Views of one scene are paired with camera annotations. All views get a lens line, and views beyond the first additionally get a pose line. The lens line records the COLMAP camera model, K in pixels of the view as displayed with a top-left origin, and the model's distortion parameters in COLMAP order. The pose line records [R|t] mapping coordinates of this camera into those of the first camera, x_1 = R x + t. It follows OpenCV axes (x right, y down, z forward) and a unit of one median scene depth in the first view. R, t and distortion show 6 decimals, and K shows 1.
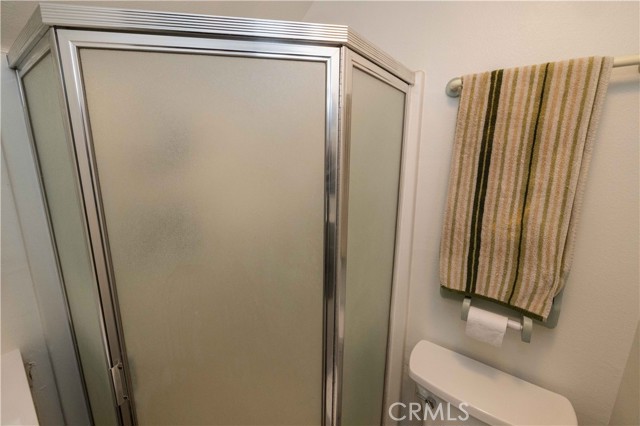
lens RADIAL K [[270.7, 0, 321.8], [0, 270.7, 208.2], [0, 0, 1]] dist [0.000852, -0.000080]
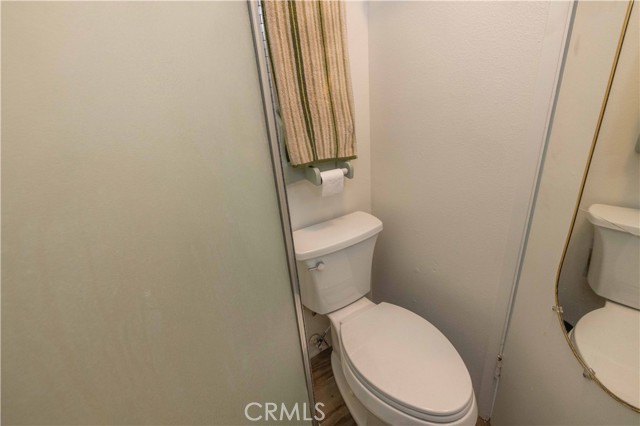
lens RADIAL K [[270.7, 0, 321.8], [0, 270.7, 208.2], [0, 0, 1]] dist [0.000852, -0.000080]
pose [[0.375828, -0.362299, 0.852932, -0.578069], [0.283971, 0.921154, 0.266151, 0.210970], [-0.882108, 0.142181, 0.449078, 0.514759]]
